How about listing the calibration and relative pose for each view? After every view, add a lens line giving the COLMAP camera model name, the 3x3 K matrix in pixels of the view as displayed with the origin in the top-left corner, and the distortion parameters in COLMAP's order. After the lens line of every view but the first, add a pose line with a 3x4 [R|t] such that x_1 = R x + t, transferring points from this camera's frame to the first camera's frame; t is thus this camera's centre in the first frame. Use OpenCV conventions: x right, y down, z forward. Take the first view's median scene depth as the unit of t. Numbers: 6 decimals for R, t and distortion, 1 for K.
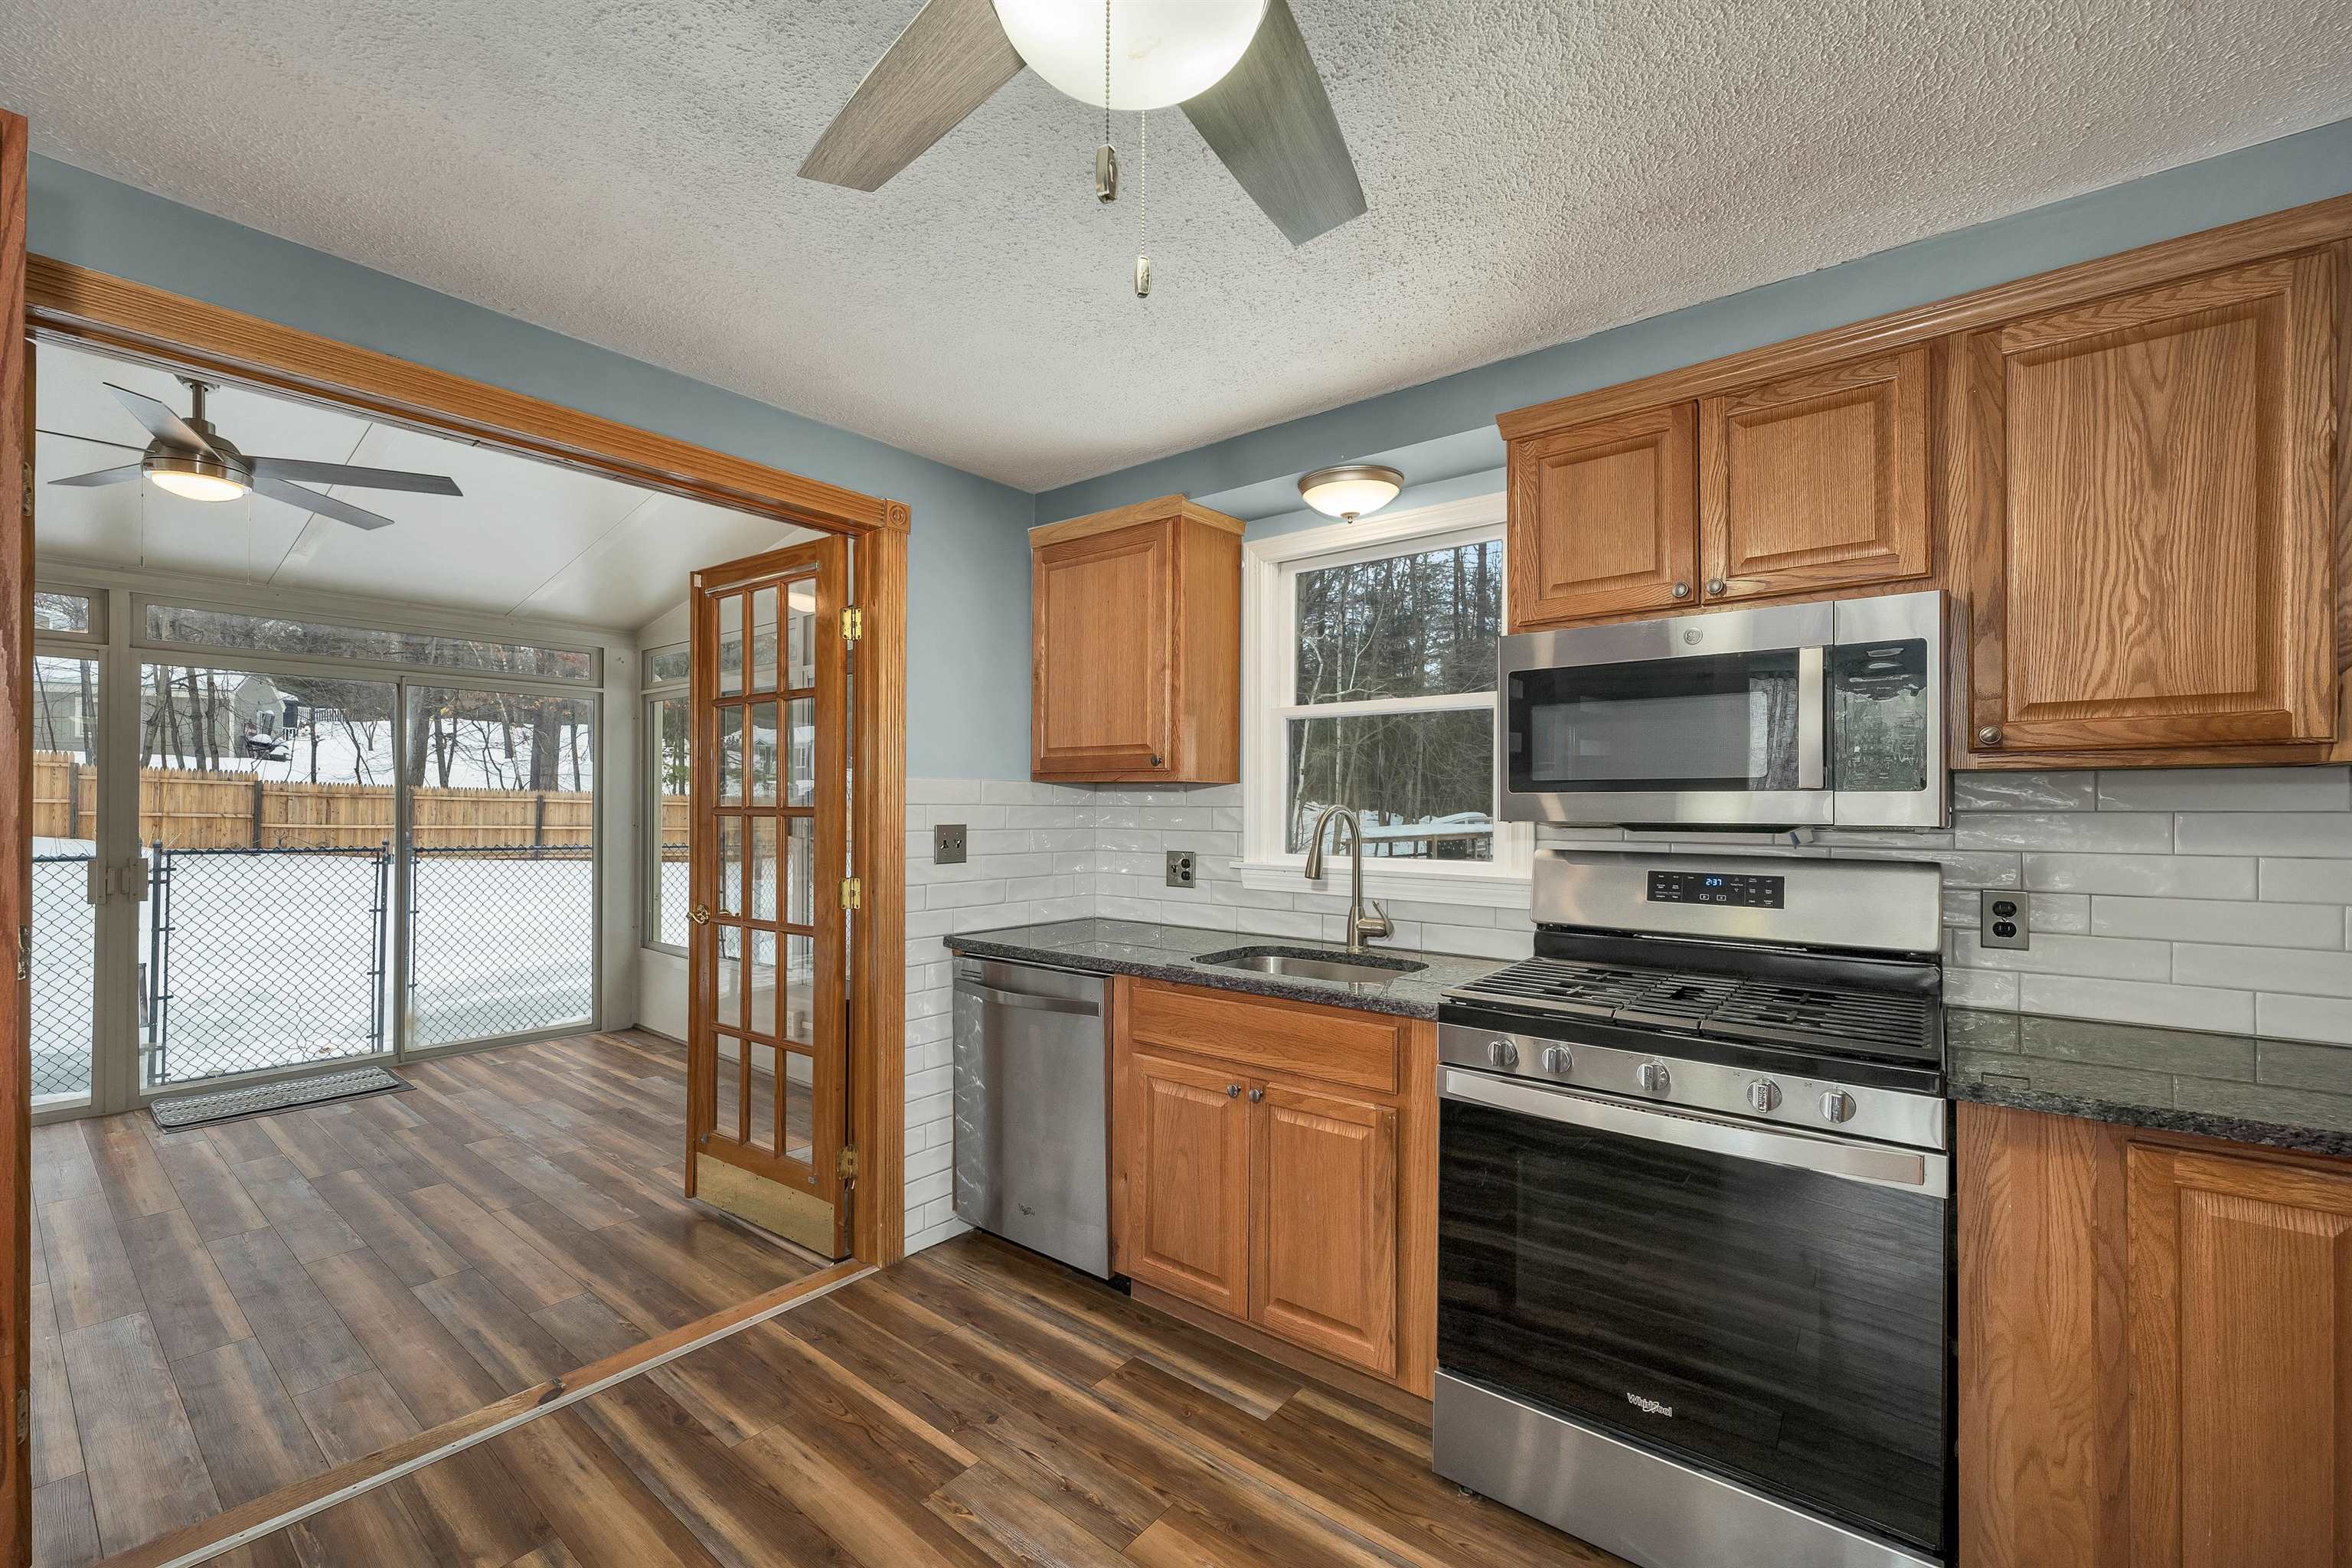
lens RADIAL K [[969.2, 0, 1178.7], [0, 969.2, 809.7], [0, 0, 1]] dist [0.003752, 0.000271]
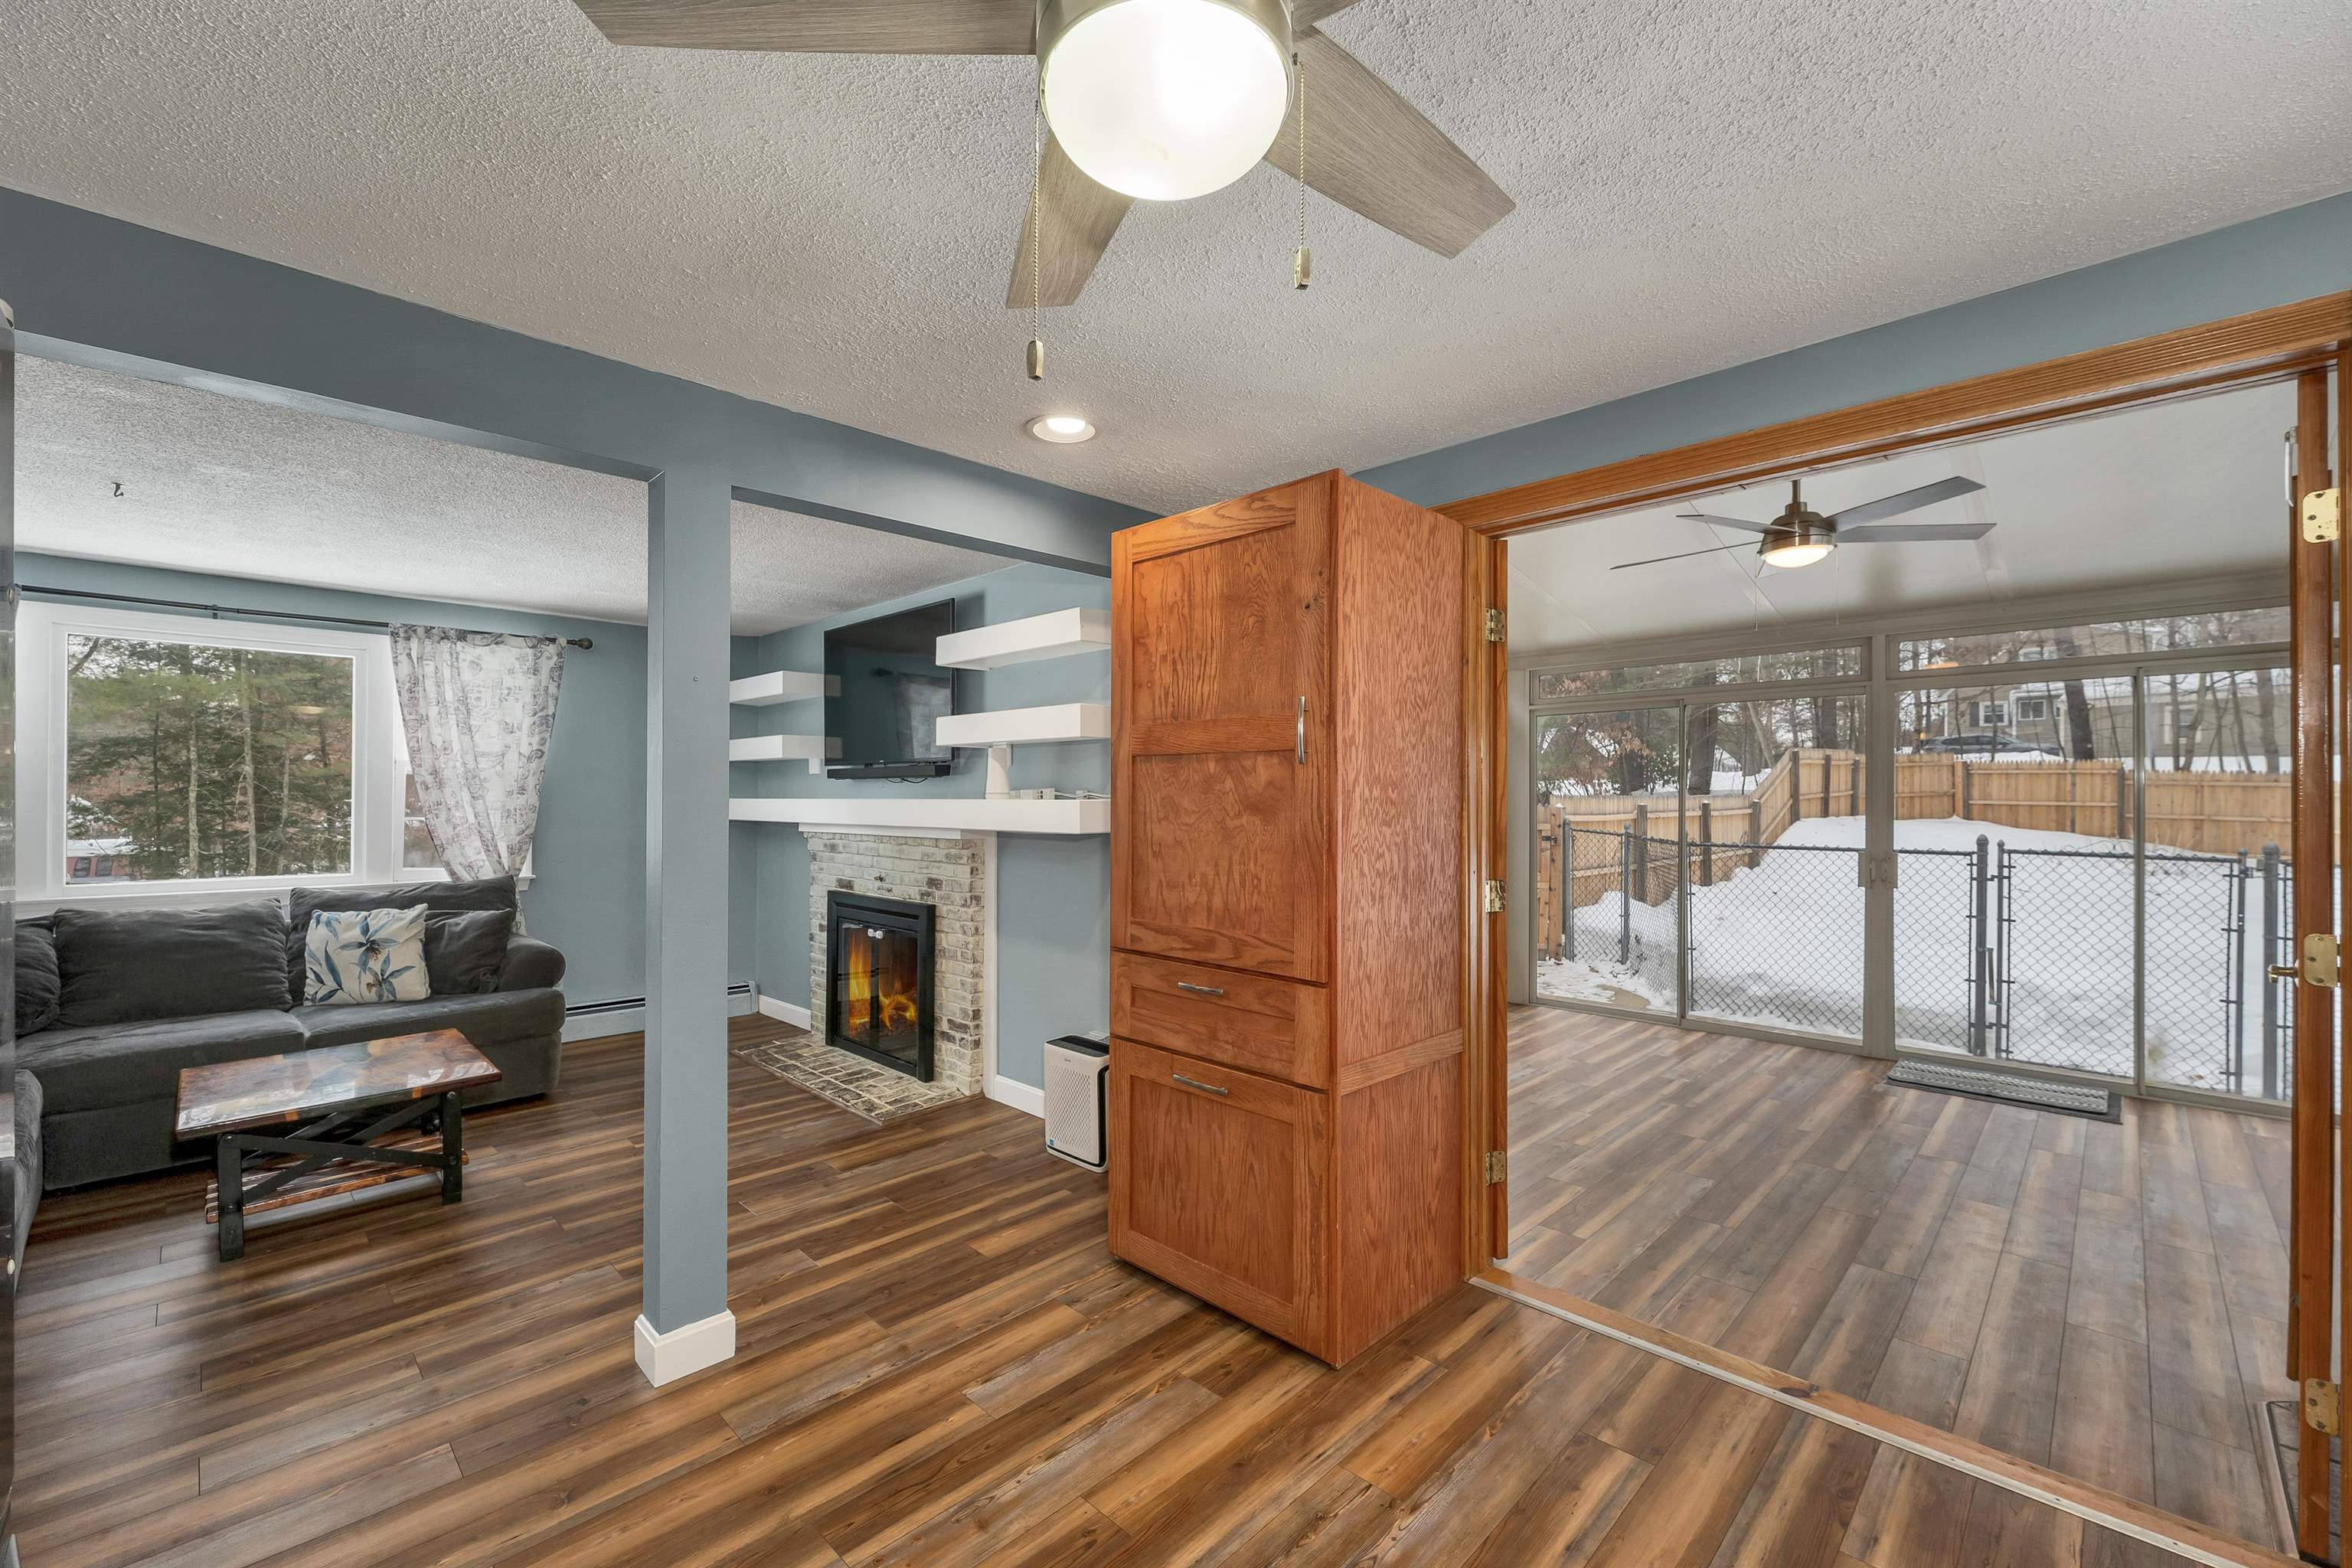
lens RADIAL K [[966.5, 0, 1175.6], [0, 966.5, 793.5], [0, 0, 1]] dist [0.002954, 0.000195]
pose [[-0.099654, -0.011290, -0.994958, 0.226212], [-0.008230, 0.999911, -0.010522, -0.003304], [0.994988, 0.007140, -0.099738, 0.236627]]
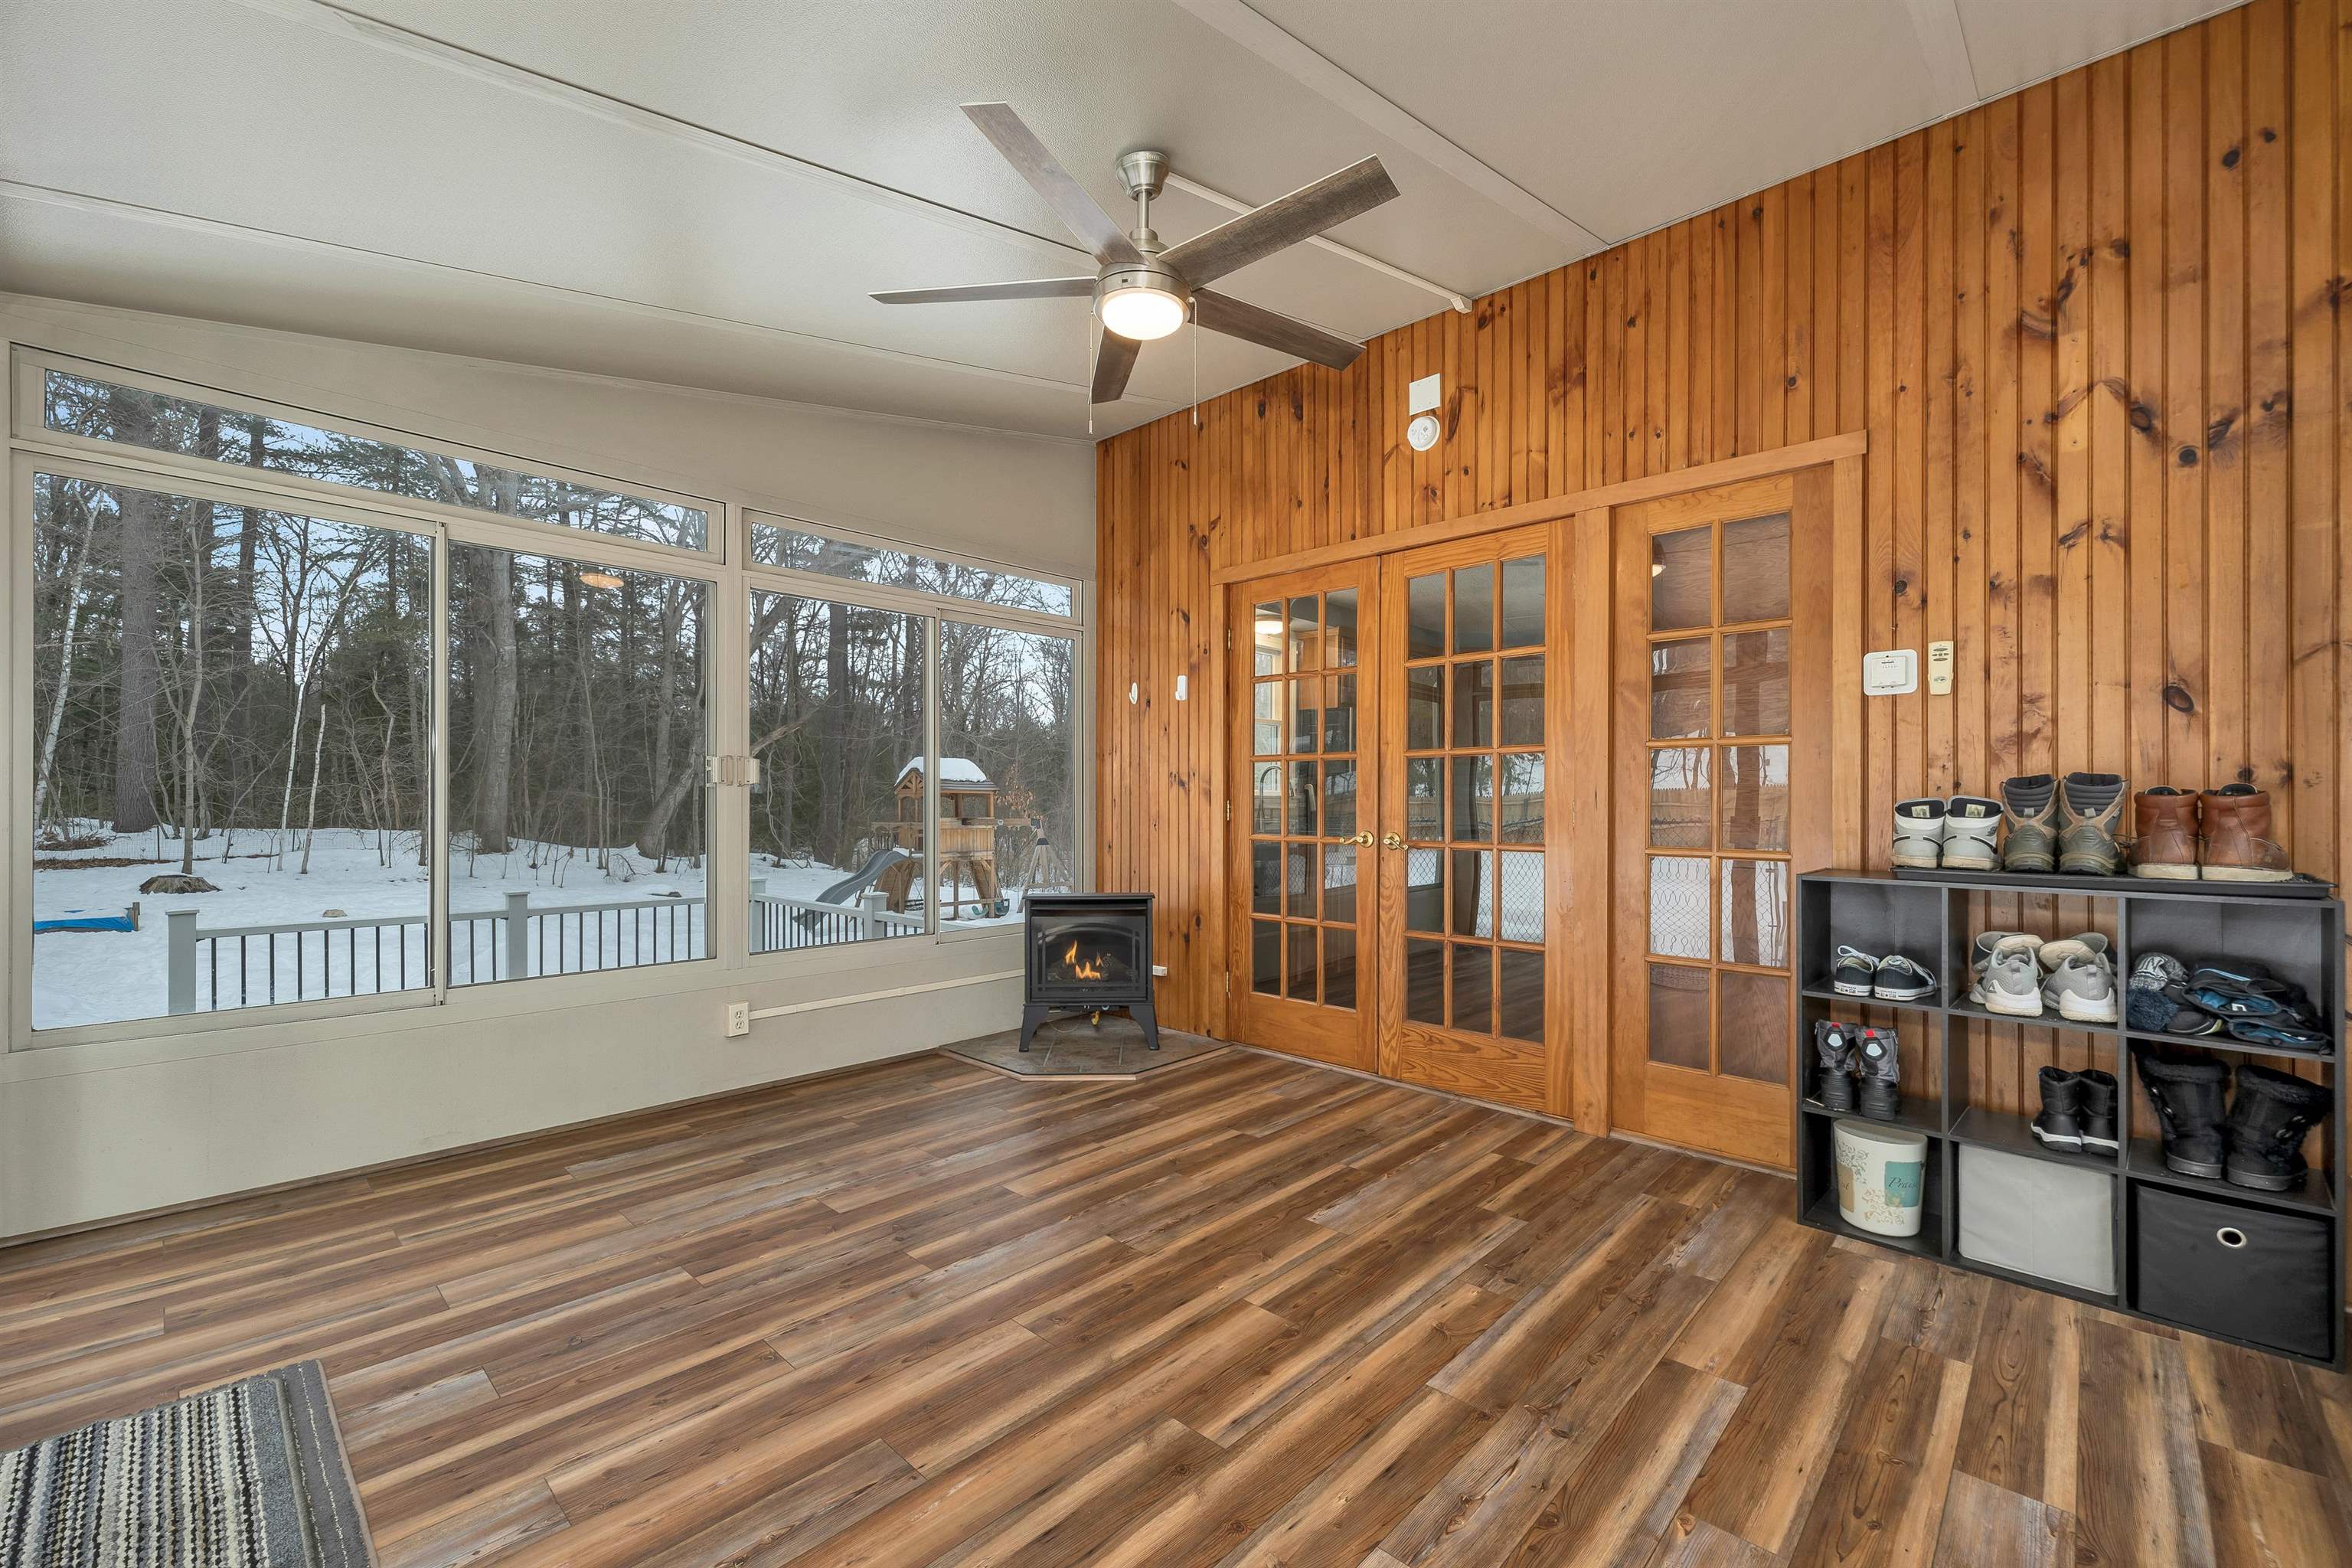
lens RADIAL K [[969.2, 0, 1178.7], [0, 969.2, 809.7], [0, 0, 1]] dist [0.003752, 0.000271]
pose [[0.080657, -0.011448, 0.996676, -1.301746], [-0.000912, 0.999933, 0.011559, 0.046044], [-0.996742, -0.001841, 0.080641, 0.654832]]
